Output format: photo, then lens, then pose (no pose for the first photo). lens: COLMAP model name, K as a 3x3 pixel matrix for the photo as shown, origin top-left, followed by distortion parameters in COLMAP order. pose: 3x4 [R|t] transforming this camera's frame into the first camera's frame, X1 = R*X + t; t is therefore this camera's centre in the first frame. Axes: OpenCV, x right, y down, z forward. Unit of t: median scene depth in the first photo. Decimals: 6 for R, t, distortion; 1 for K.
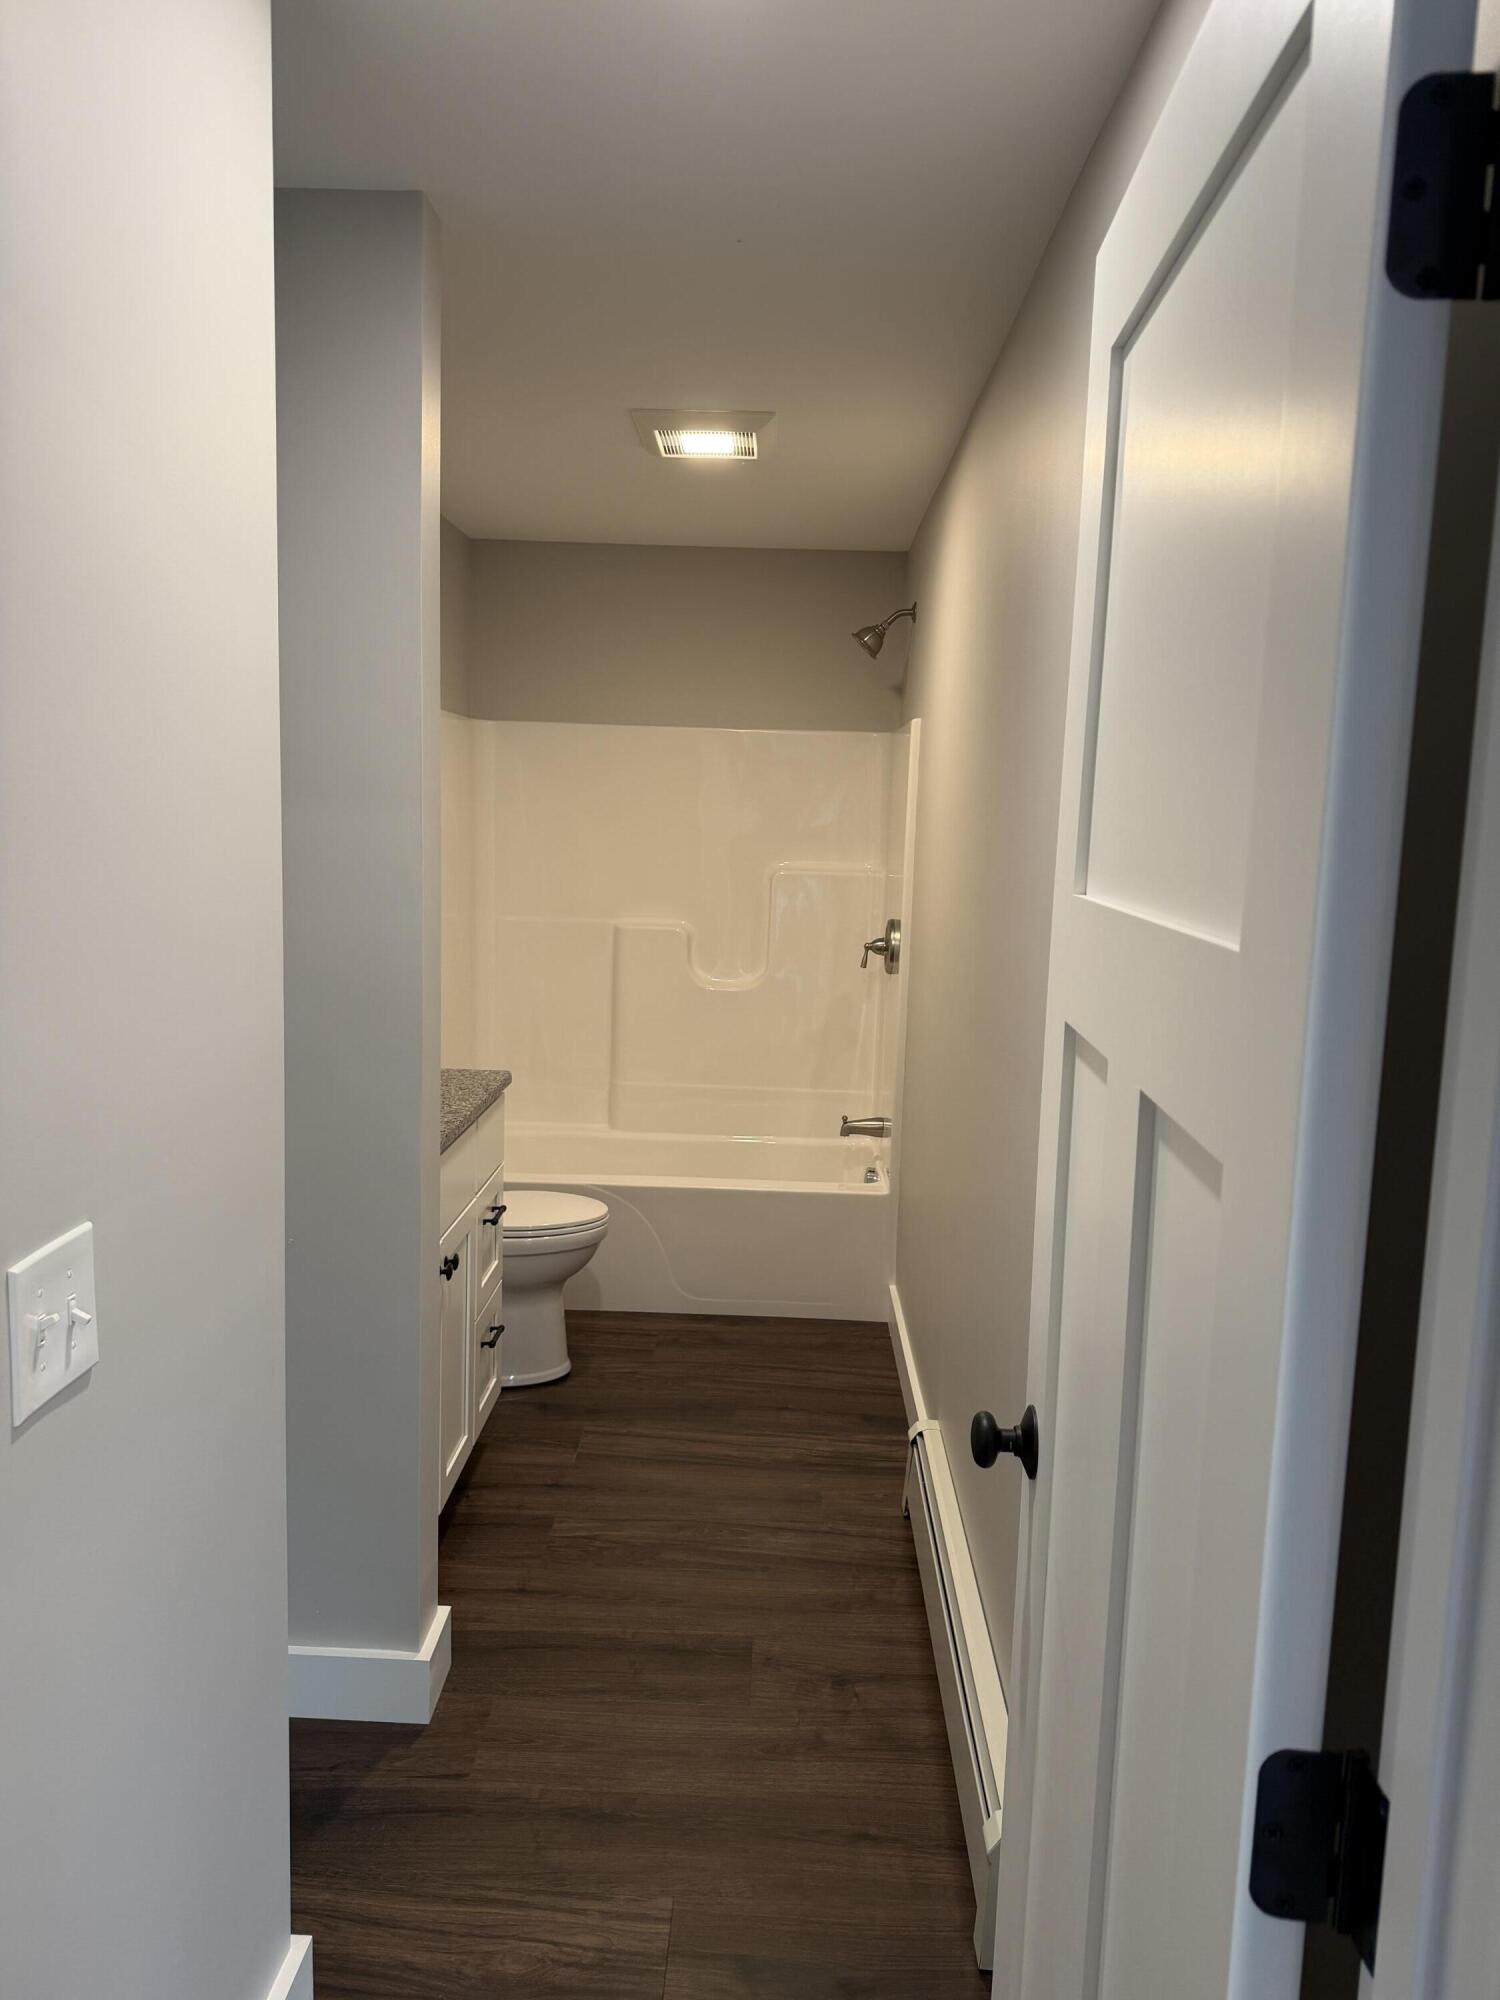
lens RADIAL K [[1423.6, 0, 747.2], [0, 1423.6, 1007.6], [0, 0, 1]] dist [0.039566, -0.065713]
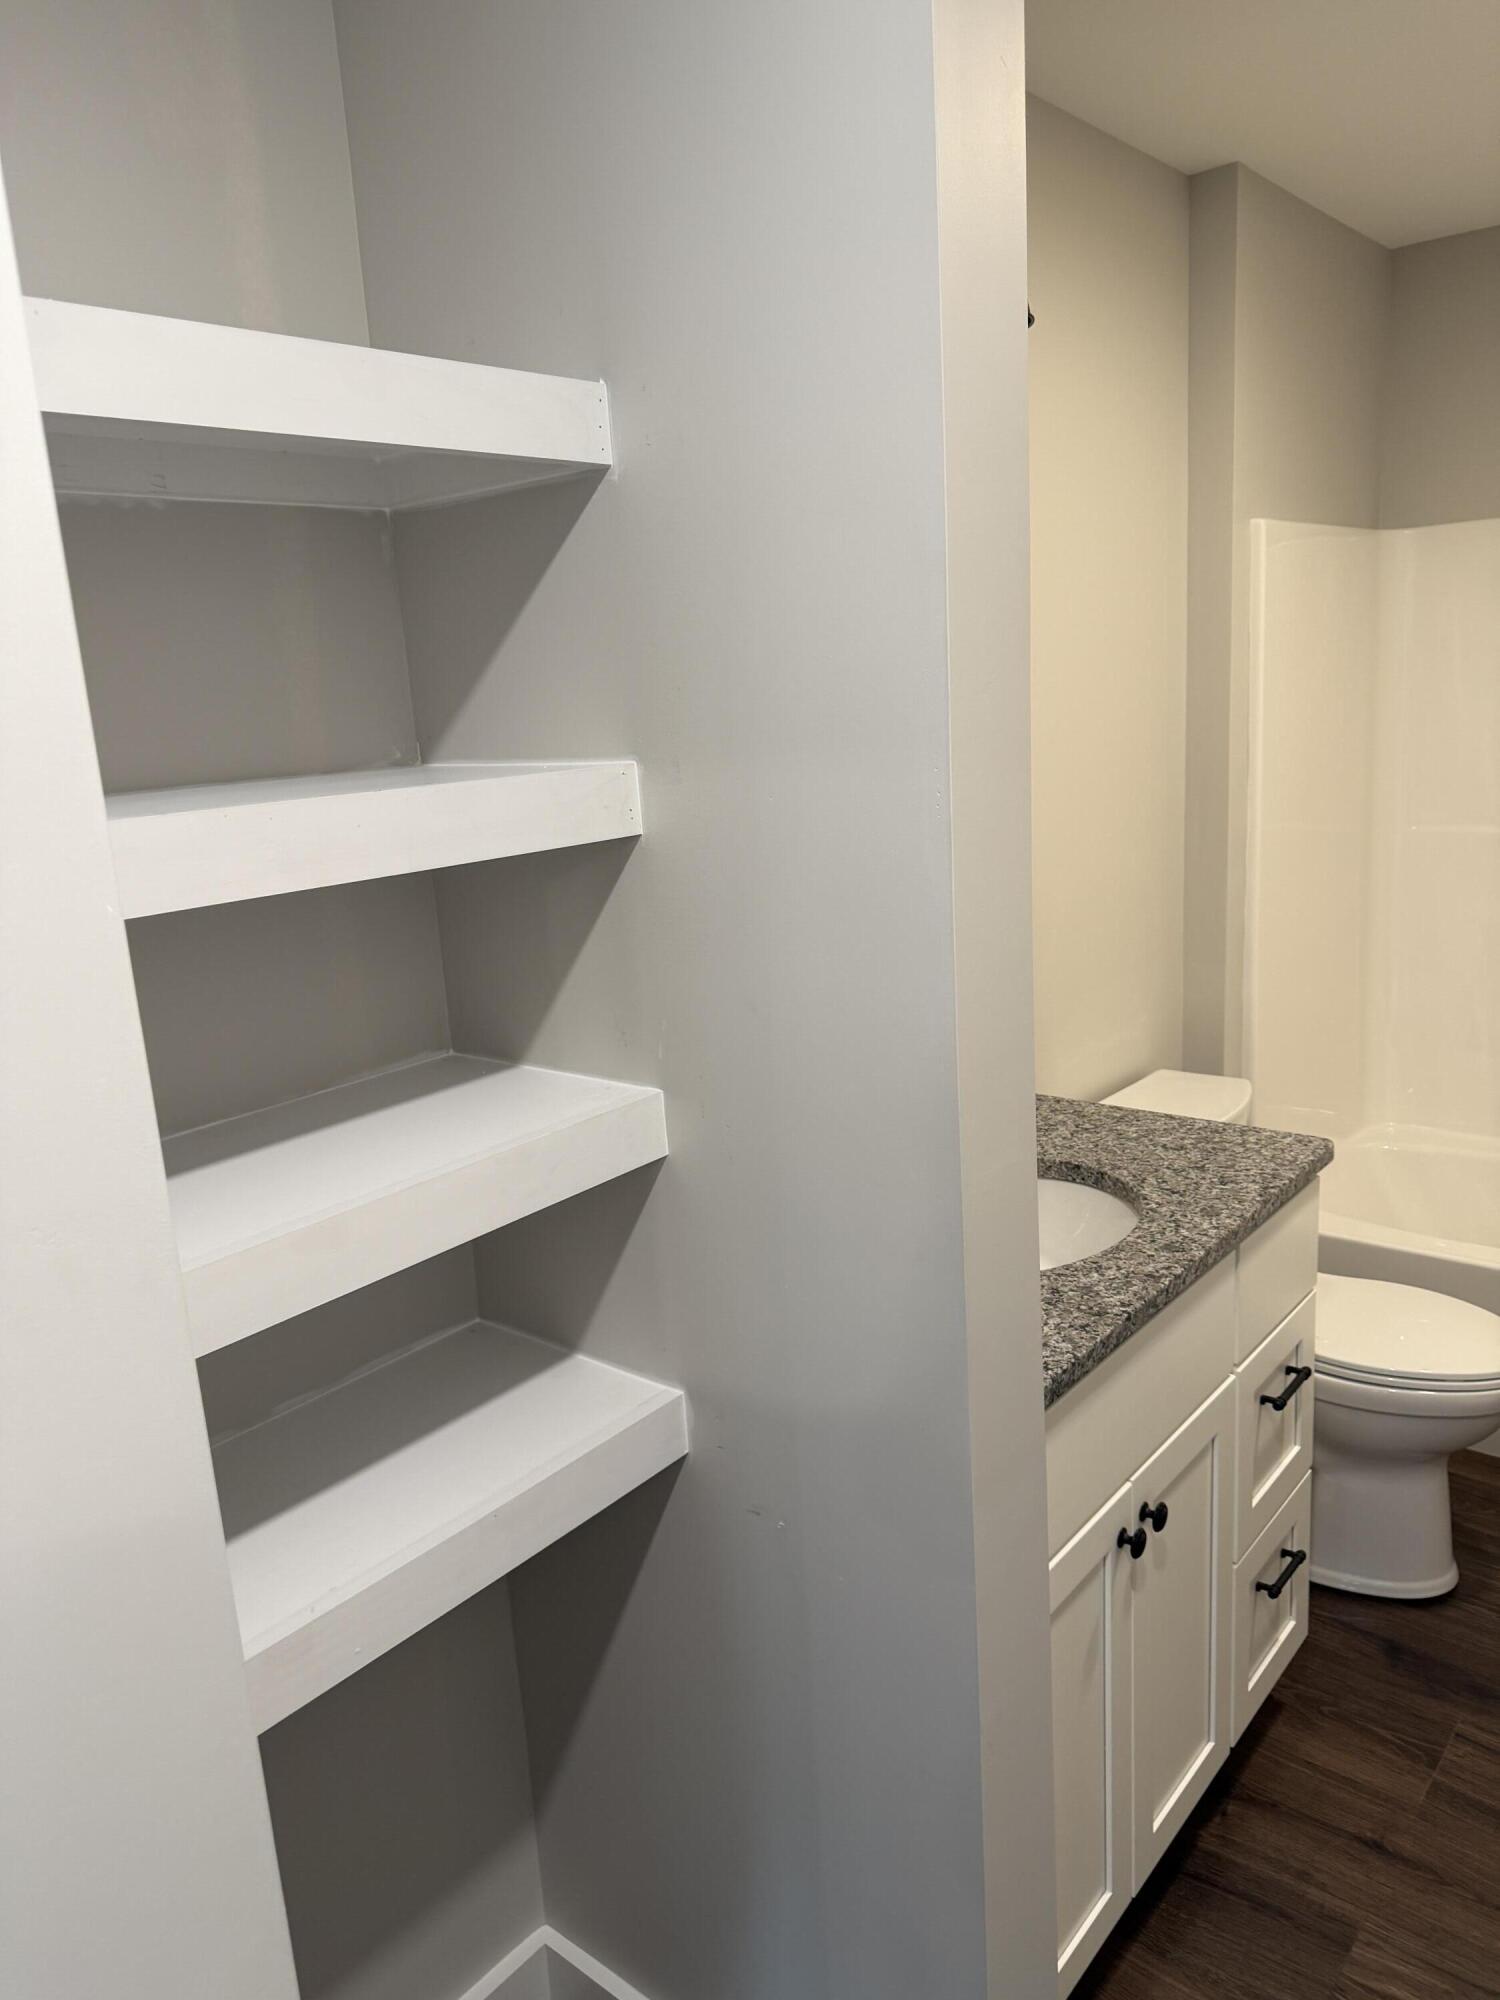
lens RADIAL K [[1423.6, 0, 745.2], [0, 1423.6, 1000.9], [0, 0, 1]] dist [0.039566, -0.065713]
pose [[0.776724, 0.057288, -0.627230, 0.013587], [0.006946, 0.995015, 0.099481, -0.074157], [0.629803, -0.081626, 0.772454, 0.394879]]
